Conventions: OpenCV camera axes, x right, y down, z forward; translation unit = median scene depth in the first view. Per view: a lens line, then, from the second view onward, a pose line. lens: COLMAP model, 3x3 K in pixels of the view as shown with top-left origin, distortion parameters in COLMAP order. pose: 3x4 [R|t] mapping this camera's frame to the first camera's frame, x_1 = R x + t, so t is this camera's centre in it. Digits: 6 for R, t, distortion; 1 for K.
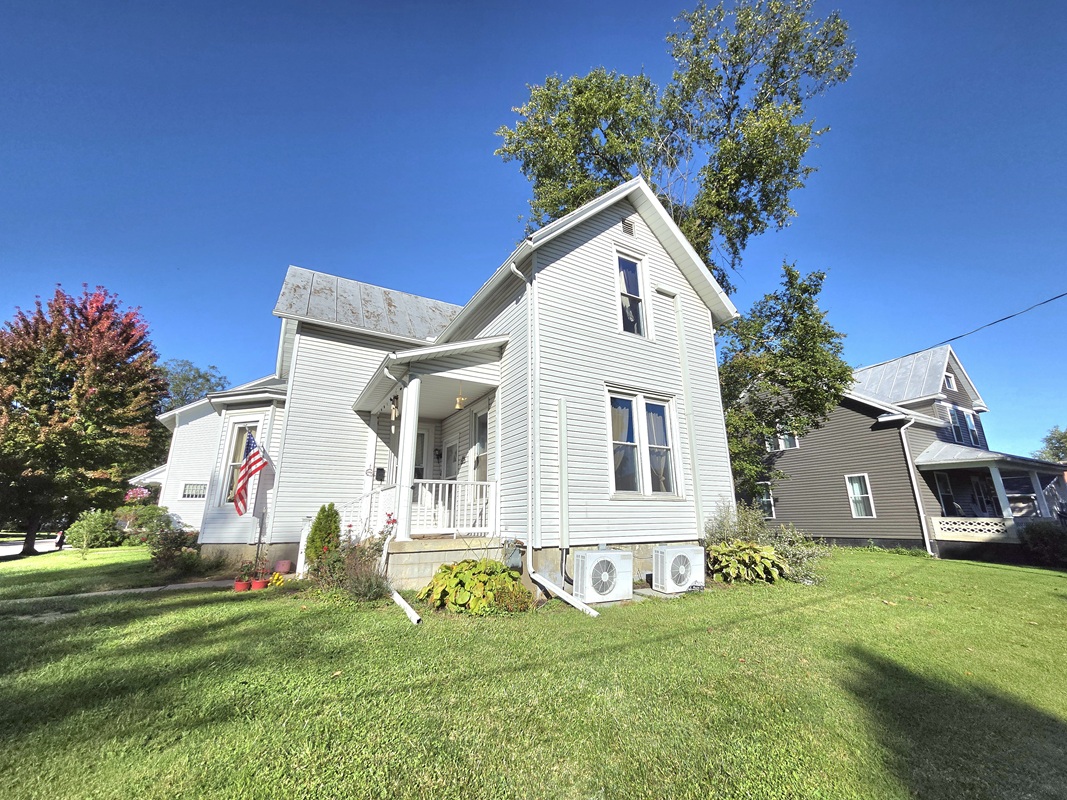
lens RADIAL K [[430.0, 0, 534.6], [0, 430.0, 402.2], [0, 0, 1]] dist [0.002202, 0.002328]
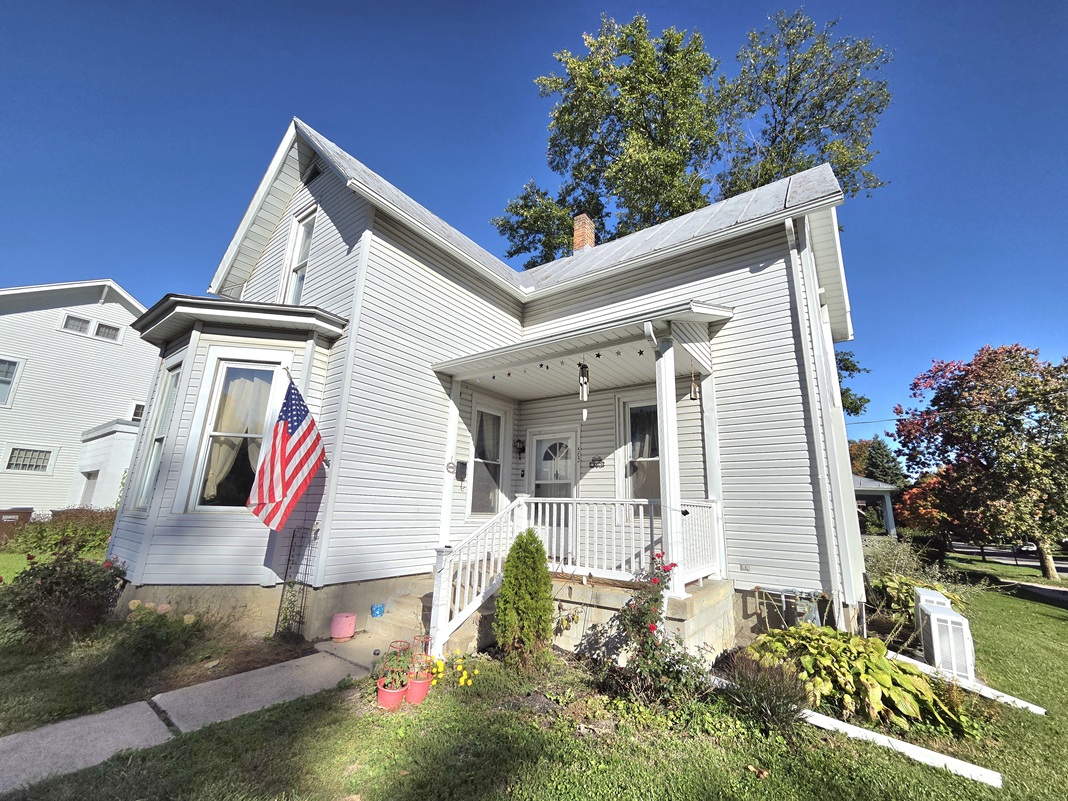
lens RADIAL K [[430.4, 0, 536.2], [0, 430.4, 402.8], [0, 0, 1]] dist [0.002202, 0.002328]
pose [[0.913342, 0.133941, 0.384535, -0.545548], [-0.143739, 0.989610, -0.003291, 0.048919], [-0.380981, -0.052267, 0.923105, 0.352913]]
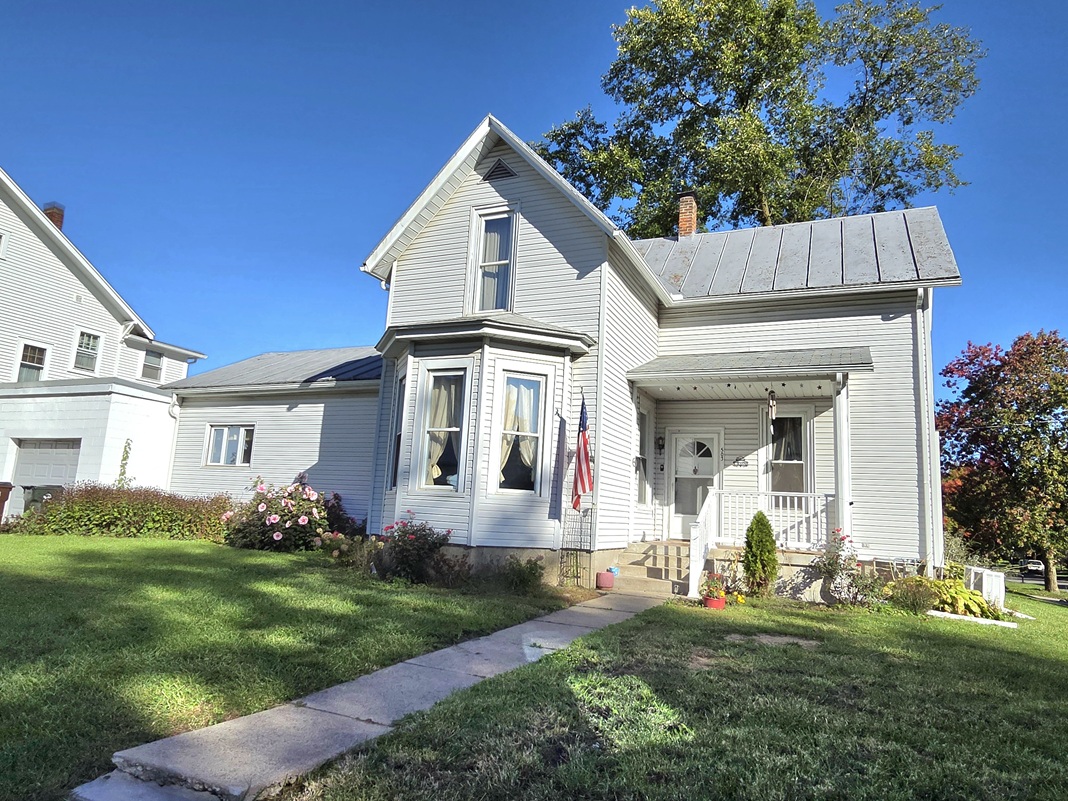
lens RADIAL K [[677.5, 0, 531.3], [0, 677.5, 399.0], [0, 0, 1]] dist [0.016538, -0.008211]
pose [[0.812972, 0.151279, 0.562309, -1.257398], [-0.212146, 0.976243, 0.044076, 0.038439], [-0.542283, -0.155124, 0.825751, 0.118582]]
